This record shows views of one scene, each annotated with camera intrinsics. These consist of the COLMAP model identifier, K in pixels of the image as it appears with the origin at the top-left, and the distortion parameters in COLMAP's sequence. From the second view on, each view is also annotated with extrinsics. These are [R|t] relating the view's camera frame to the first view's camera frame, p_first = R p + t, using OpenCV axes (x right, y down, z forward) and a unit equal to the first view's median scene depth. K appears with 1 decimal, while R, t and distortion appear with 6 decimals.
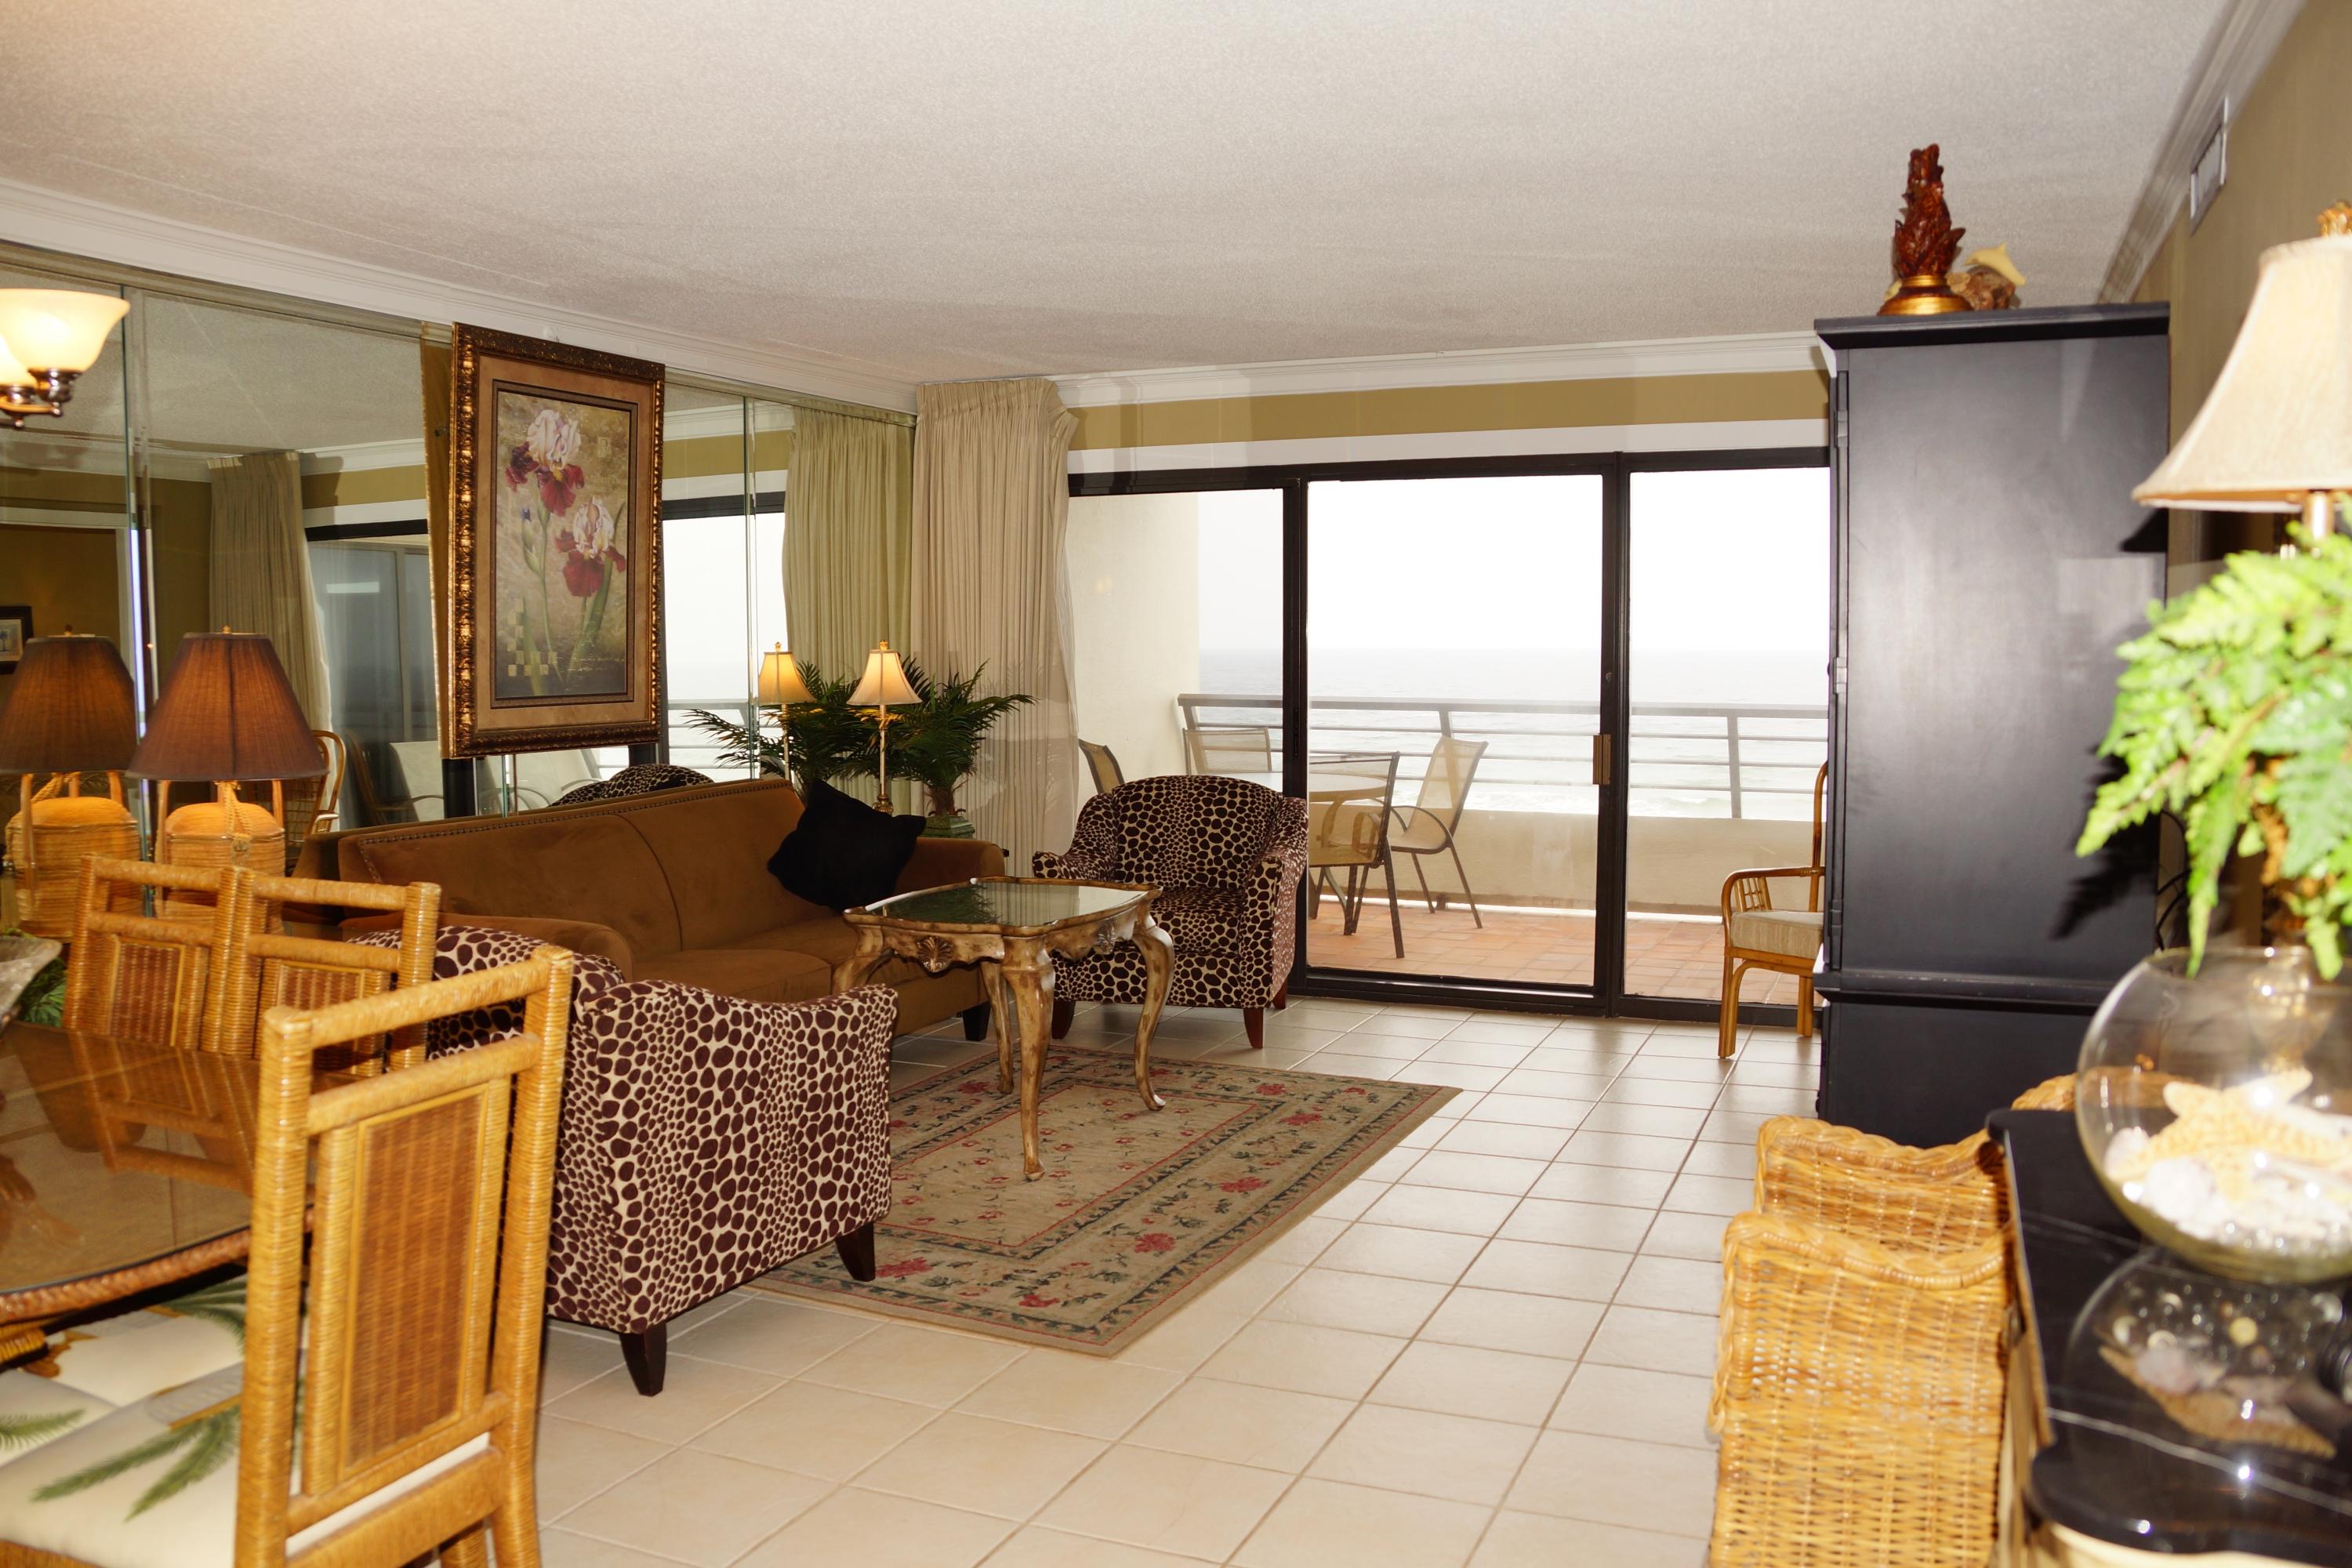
lens RADIAL K [[1842.9, 0, 1158.7], [0, 1842.9, 800.0], [0, 0, 1]] dist [-0.187982, 0.138696]
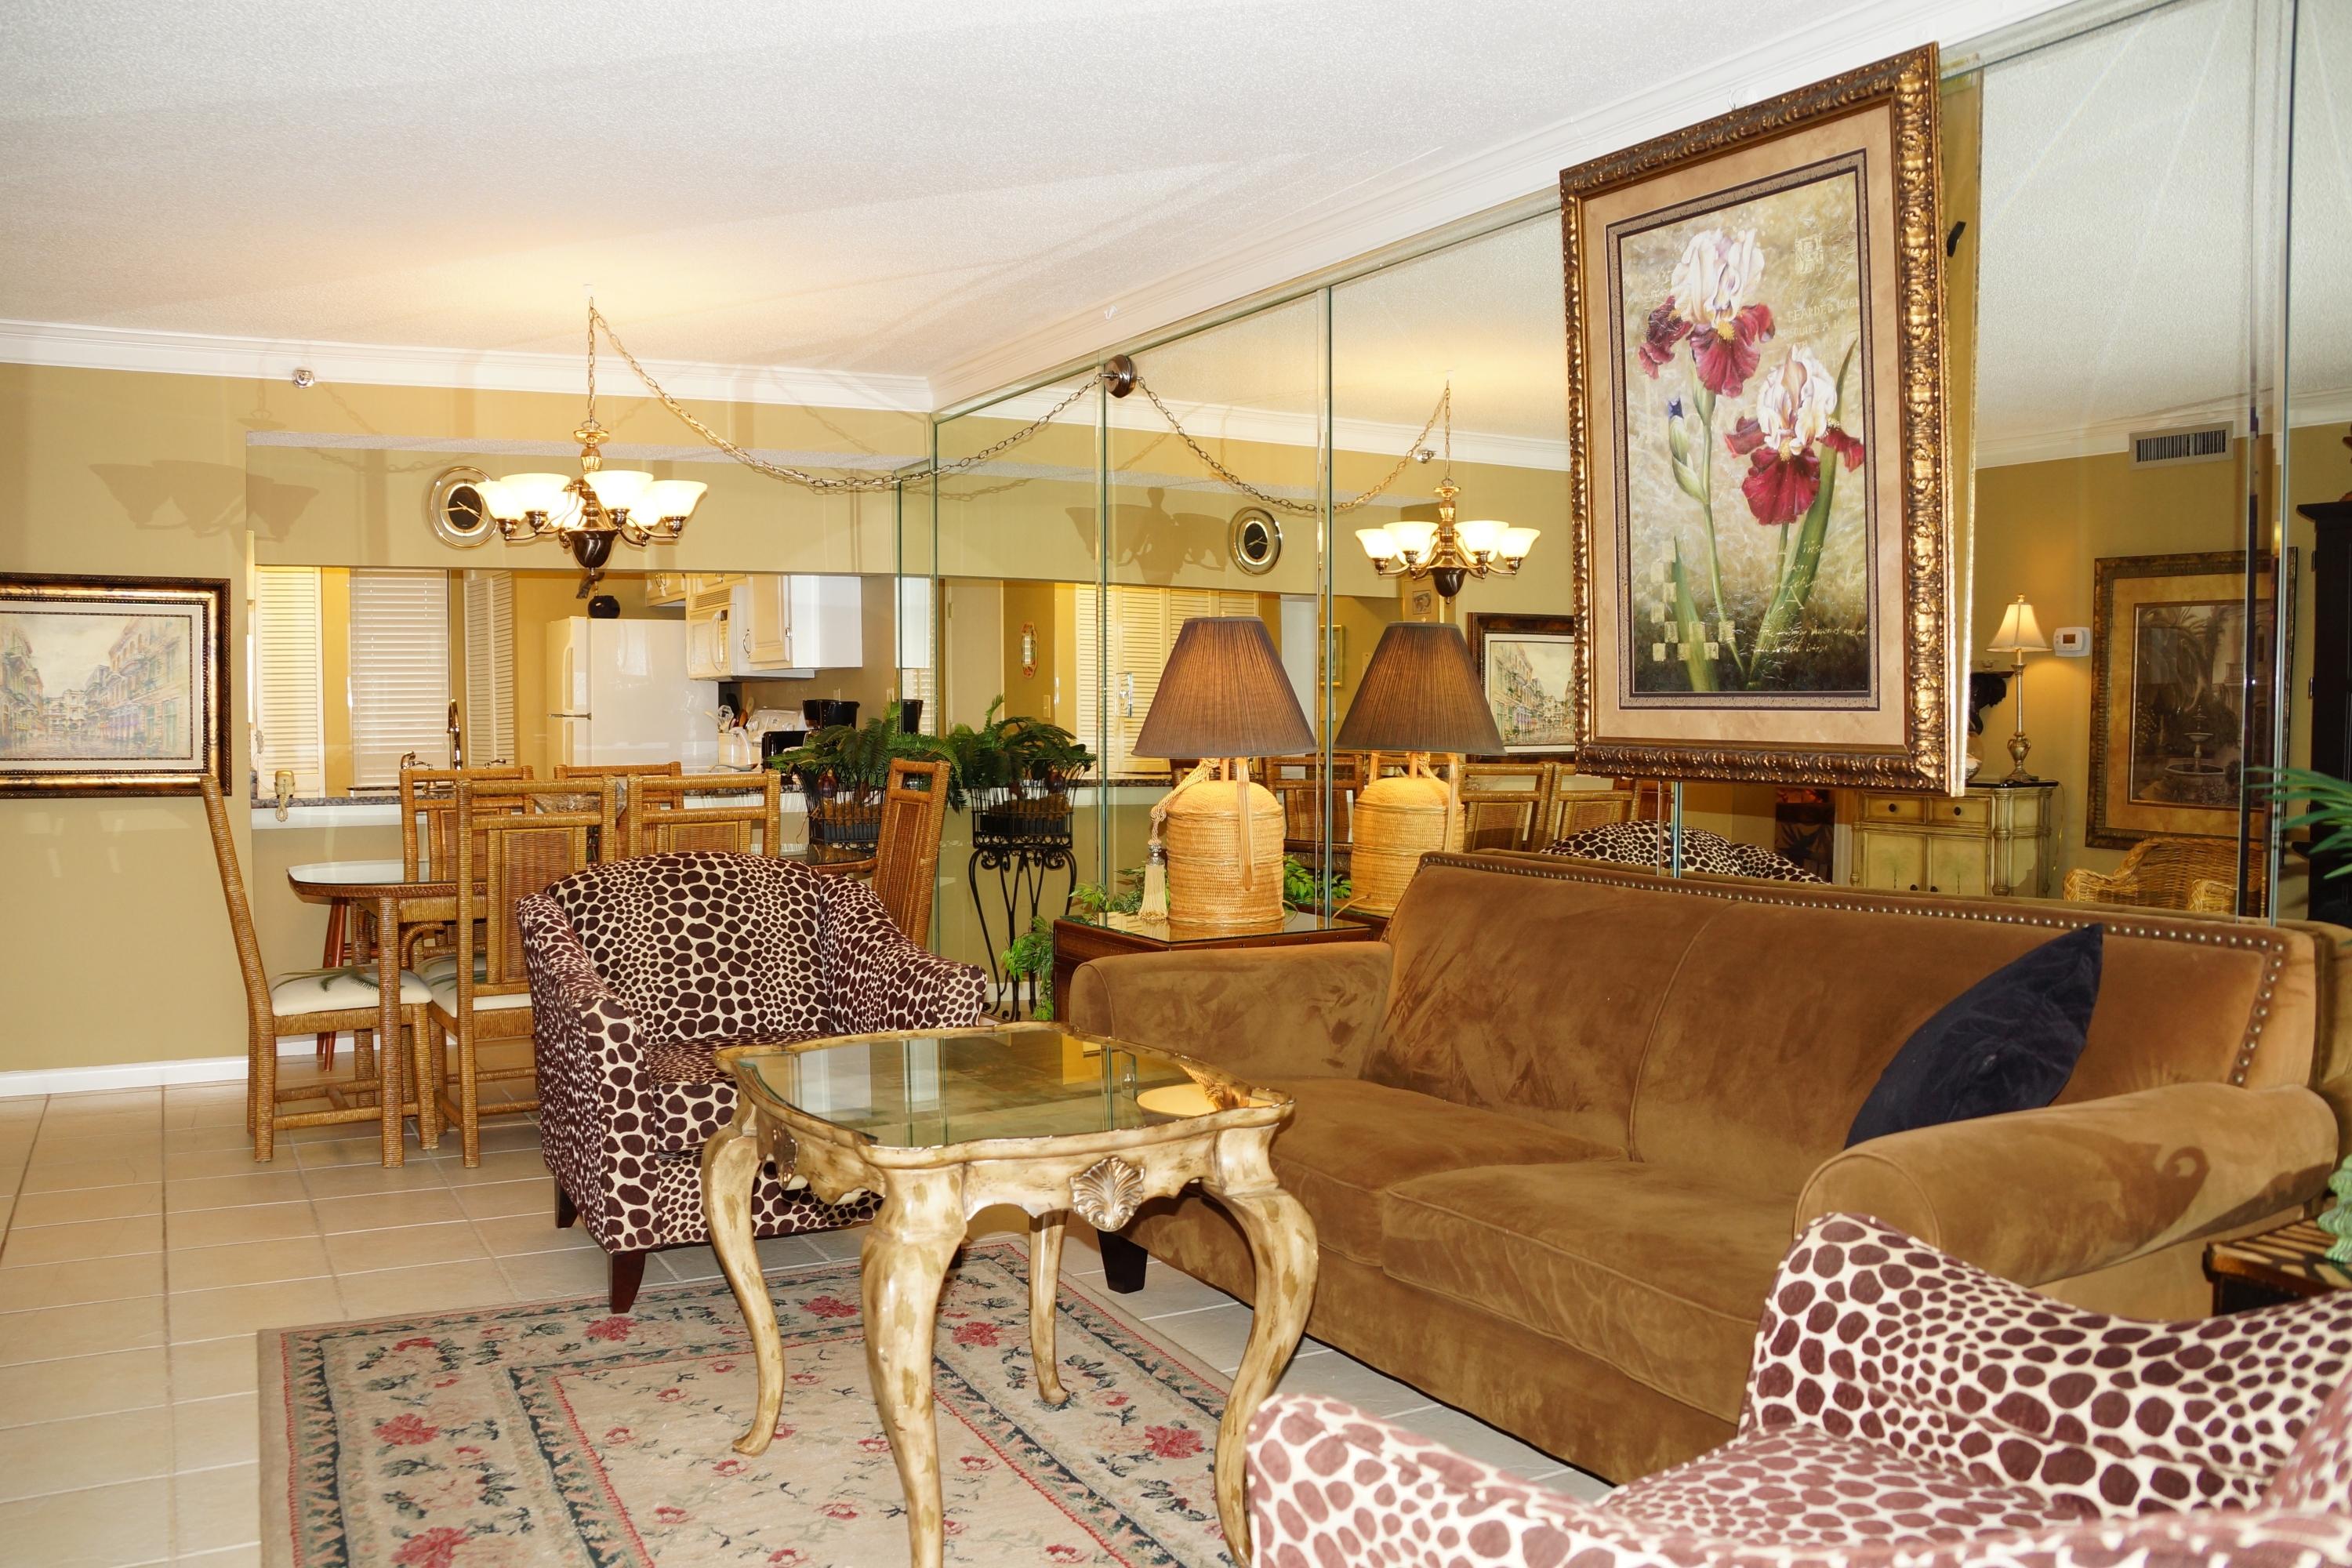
lens RADIAL K [[1902.9, 0, 1158.1], [0, 1902.9, 802.0], [0, 0, 1]] dist [-0.186477, 0.135360]
pose [[-0.609051, 0.045704, -0.791813, 0.387710], [-0.061768, 0.992573, 0.104804, -0.103091], [0.790722, 0.112740, -0.601704, 1.679891]]
